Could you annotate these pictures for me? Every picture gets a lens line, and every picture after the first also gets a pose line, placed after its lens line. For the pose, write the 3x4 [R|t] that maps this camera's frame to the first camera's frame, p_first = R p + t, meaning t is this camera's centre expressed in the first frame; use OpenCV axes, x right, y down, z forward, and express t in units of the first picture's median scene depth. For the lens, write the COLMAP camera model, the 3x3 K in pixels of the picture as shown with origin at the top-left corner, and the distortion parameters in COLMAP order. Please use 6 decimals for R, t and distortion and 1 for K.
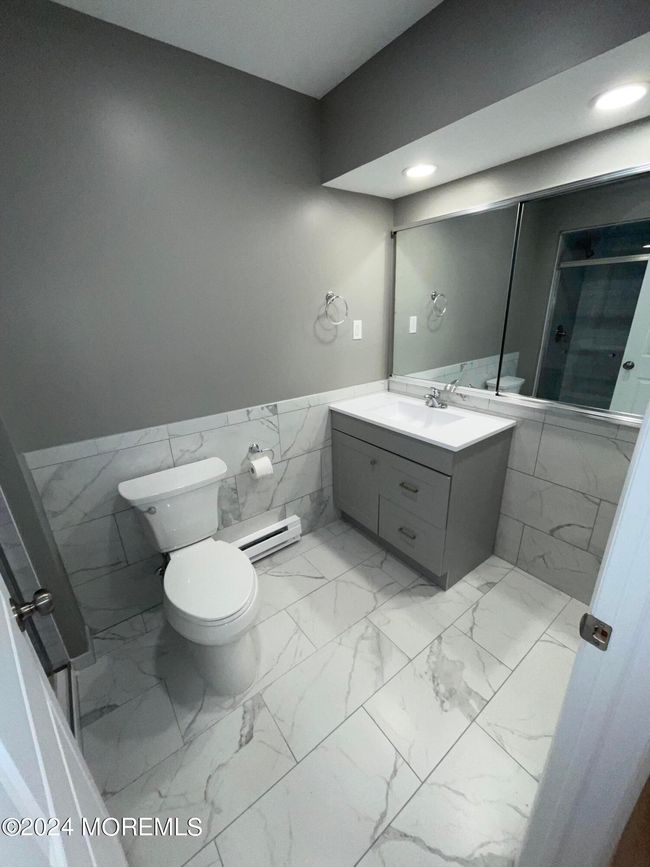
lens RADIAL K [[347.3, 0, 329.9], [0, 347.3, 431.1], [0, 0, 1]] dist [-0.000595, -0.000070]
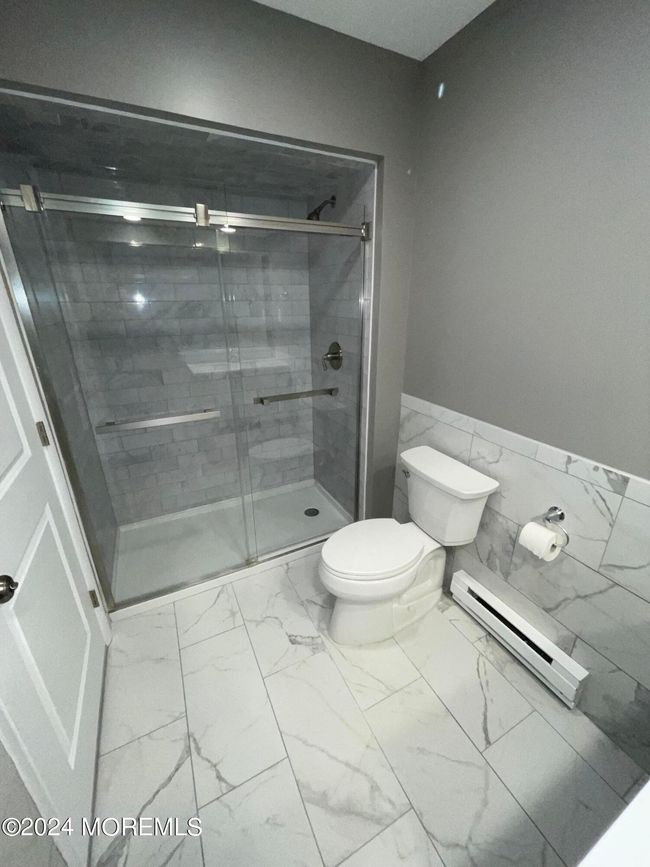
lens RADIAL K [[347.3, 0, 328.8], [0, 347.3, 434.7], [0, 0, 1]] dist [-0.000595, -0.000070]
pose [[-0.177022, 0.387310, -0.904795, 0.438677], [-0.323722, 0.845249, 0.425156, -0.242875], [0.929444, 0.368164, -0.024247, 0.648110]]
